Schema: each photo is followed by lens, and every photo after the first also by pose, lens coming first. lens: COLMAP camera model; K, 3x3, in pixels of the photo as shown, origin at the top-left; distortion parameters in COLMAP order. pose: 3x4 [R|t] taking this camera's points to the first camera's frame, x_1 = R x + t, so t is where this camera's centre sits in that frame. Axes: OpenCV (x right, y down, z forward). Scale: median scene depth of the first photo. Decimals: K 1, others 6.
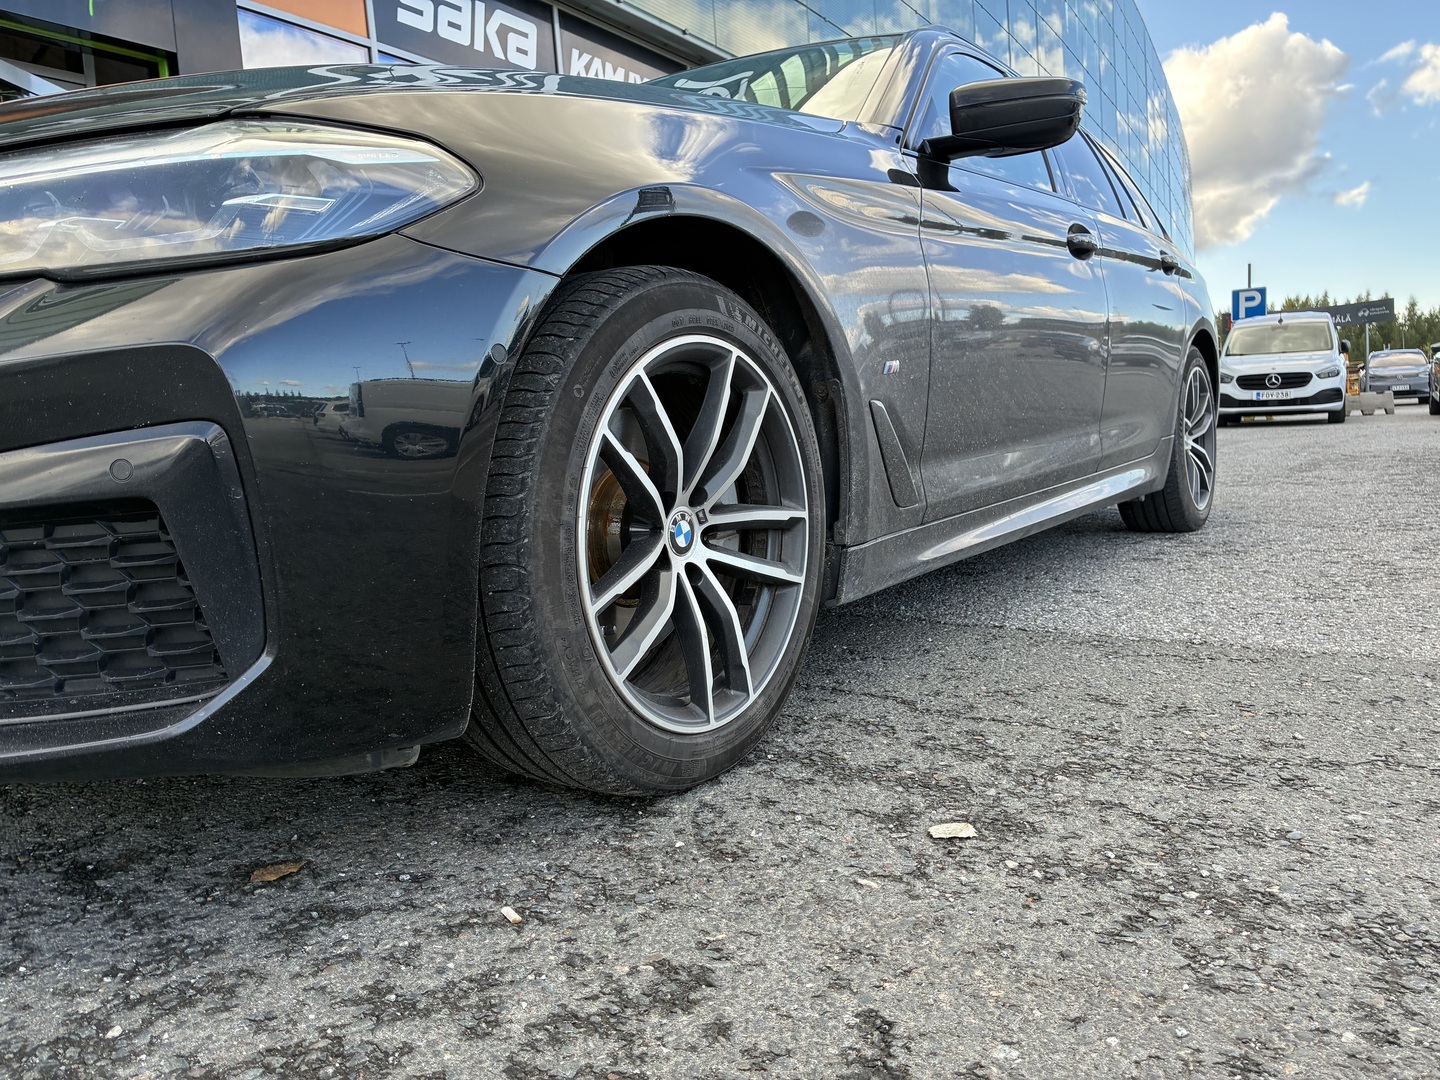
lens RADIAL K [[1089.6, 0, 716.7], [0, 1089.6, 501.9], [0, 0, 1]] dist [0.057974, -0.071993]
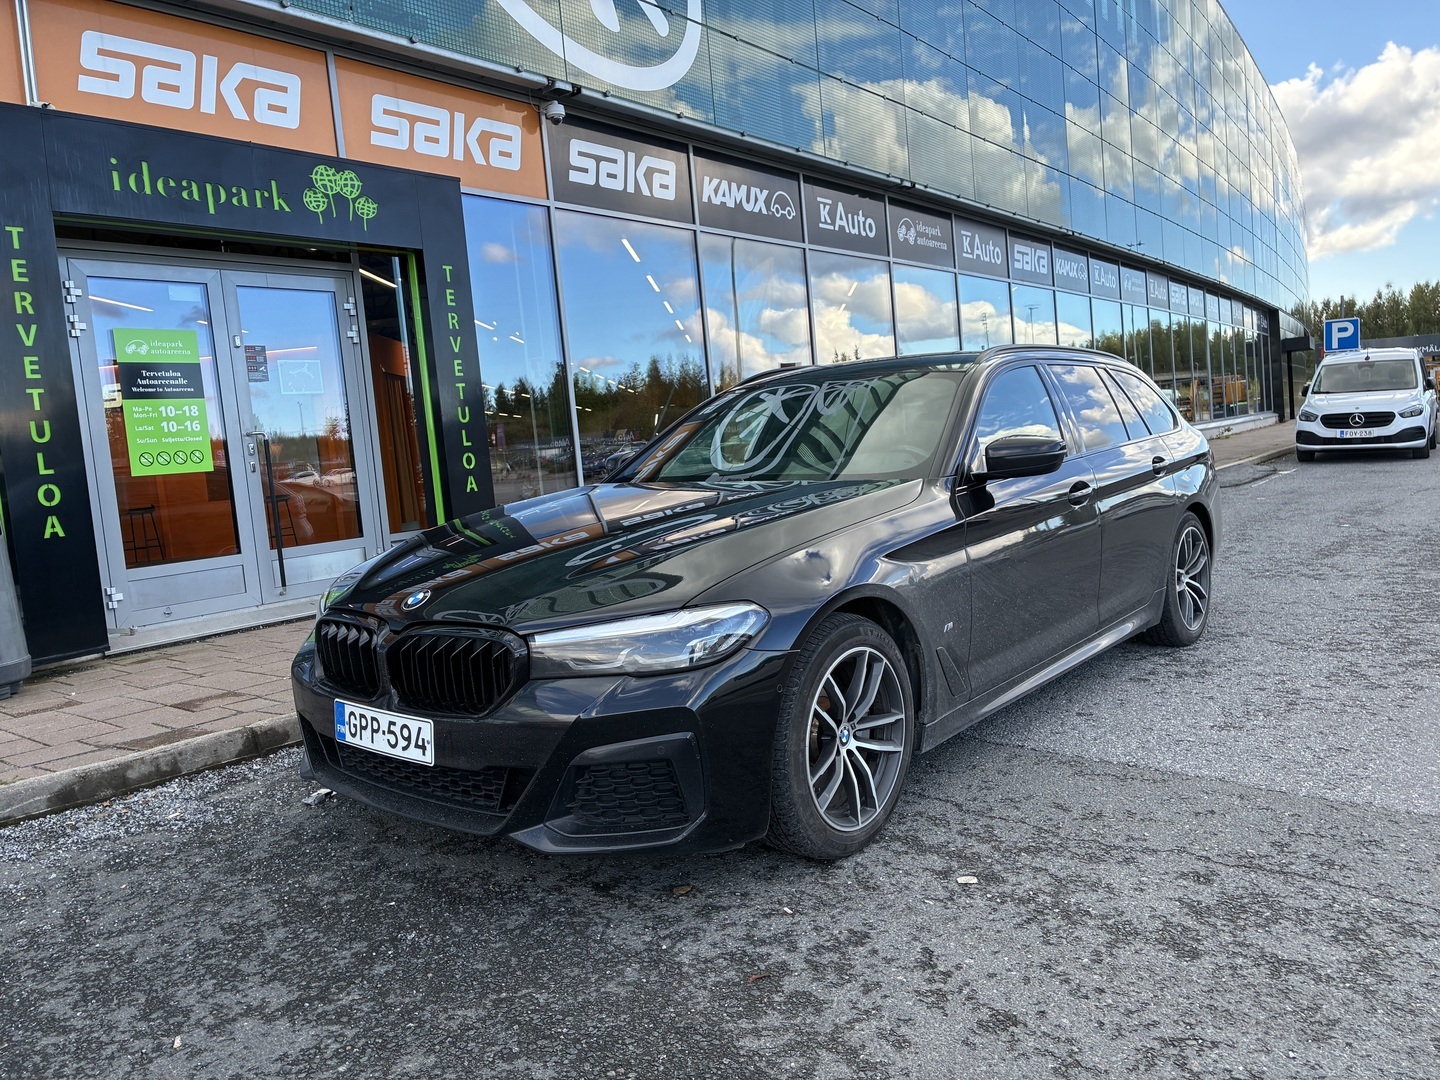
lens RADIAL K [[1089.6, 0, 716.7], [0, 1089.6, 501.9], [0, 0, 1]] dist [0.057974, -0.071993]
pose [[0.995712, -0.007768, -0.092182, -0.084492], [0.008092, 0.999962, 0.003134, -0.461561], [0.092154, -0.003866, 0.995737, -1.227426]]
